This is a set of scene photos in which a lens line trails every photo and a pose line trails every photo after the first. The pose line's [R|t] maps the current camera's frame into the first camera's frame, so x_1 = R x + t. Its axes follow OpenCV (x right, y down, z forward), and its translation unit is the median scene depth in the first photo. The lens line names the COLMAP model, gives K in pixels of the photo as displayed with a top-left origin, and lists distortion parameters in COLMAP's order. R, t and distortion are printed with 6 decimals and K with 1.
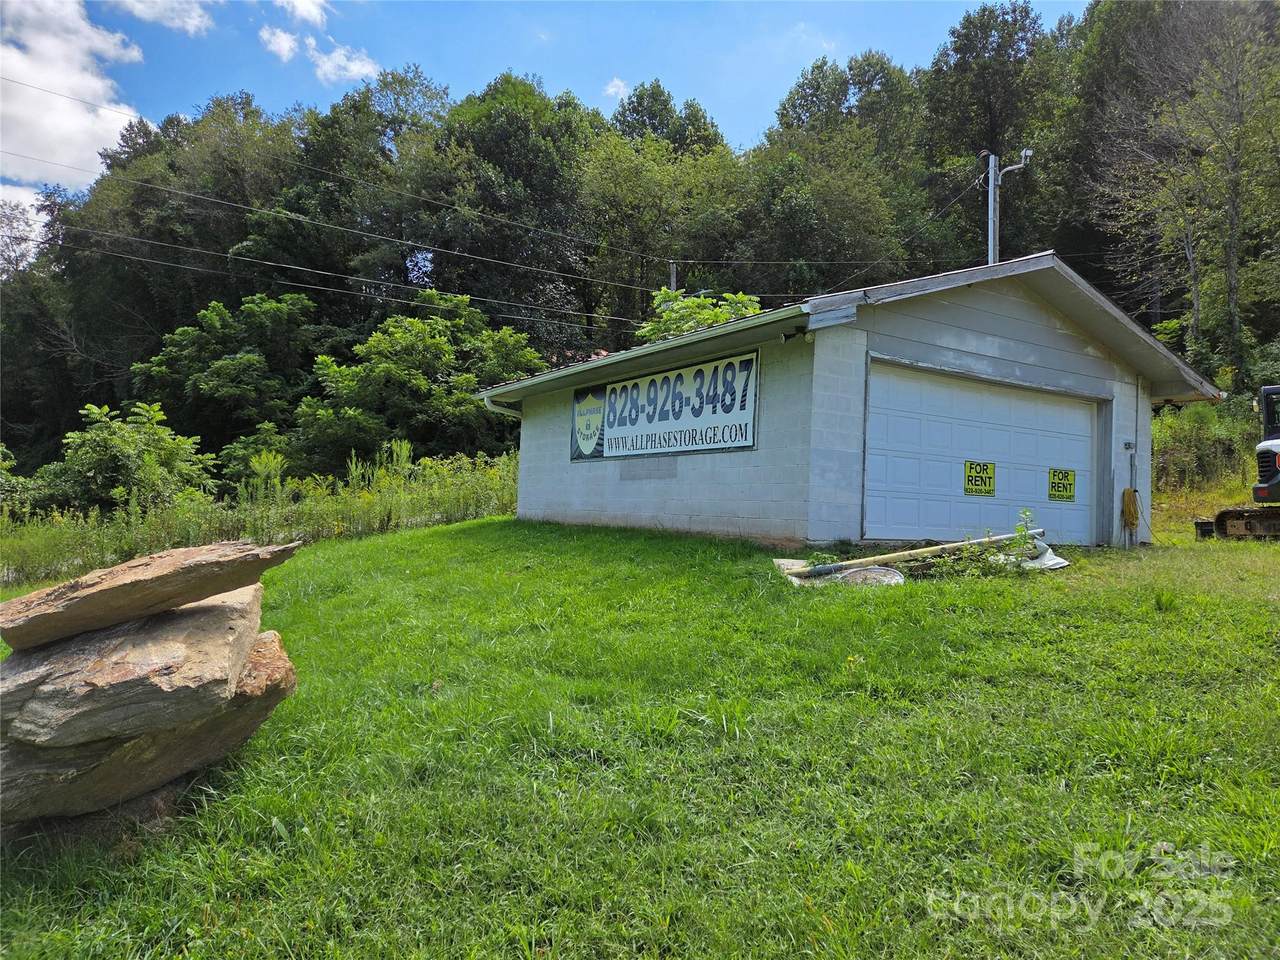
lens RADIAL K [[870.6, 0, 640.0], [0, 870.6, 480.0], [0, 0, 1]] dist [0.001346, -0.000005]
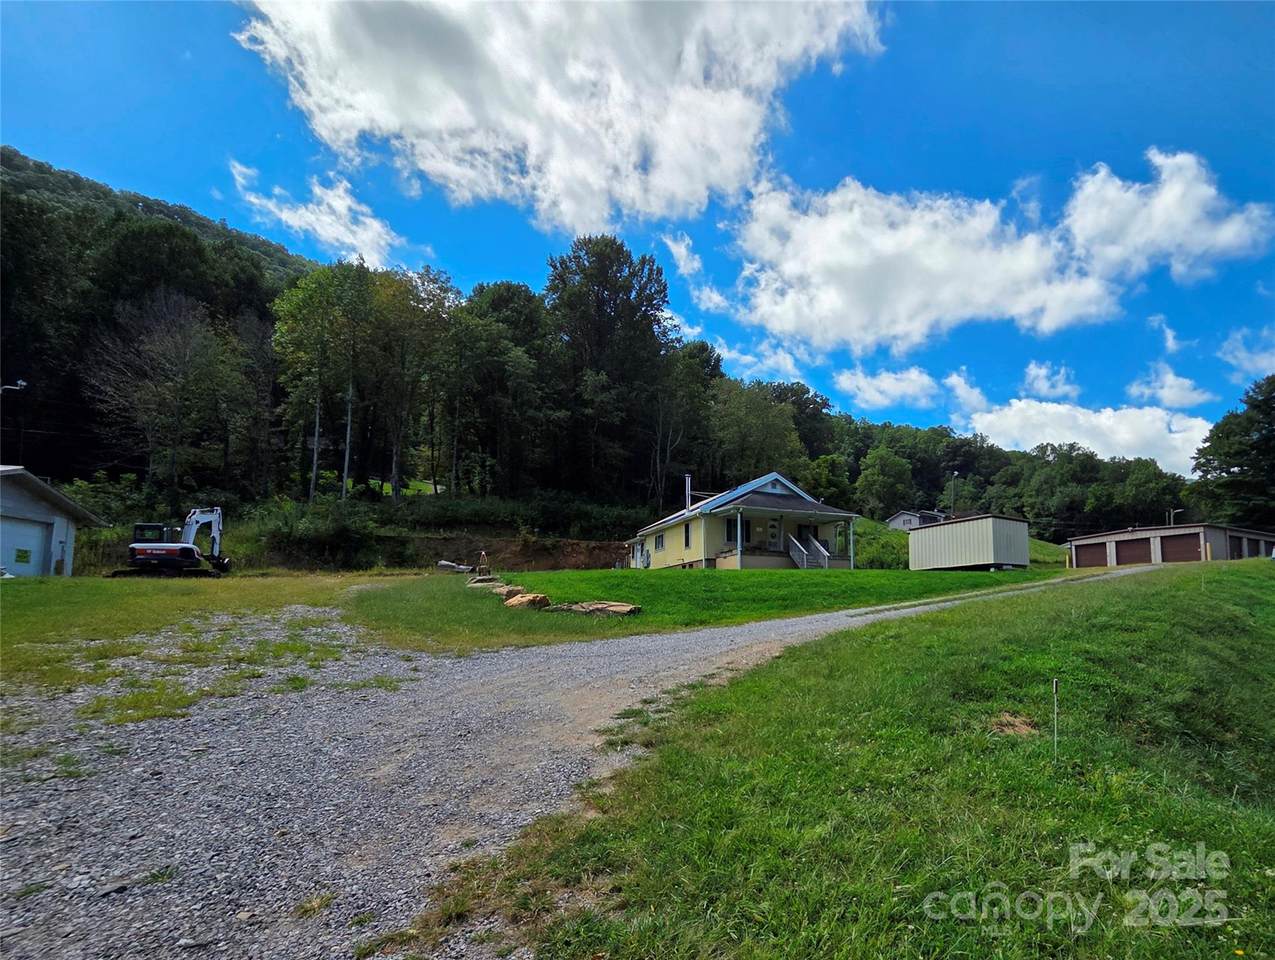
lens RADIAL K [[514.2, 0, 637.5], [0, 514.2, 480.0], [0, 0, 1]] dist [-0.000414, -0.000087]
pose [[0.264811, 0.117995, 0.957054, -0.490386], [0.046126, 0.989799, -0.134795, 0.067736], [-0.963197, 0.079840, 0.256667, -1.102757]]
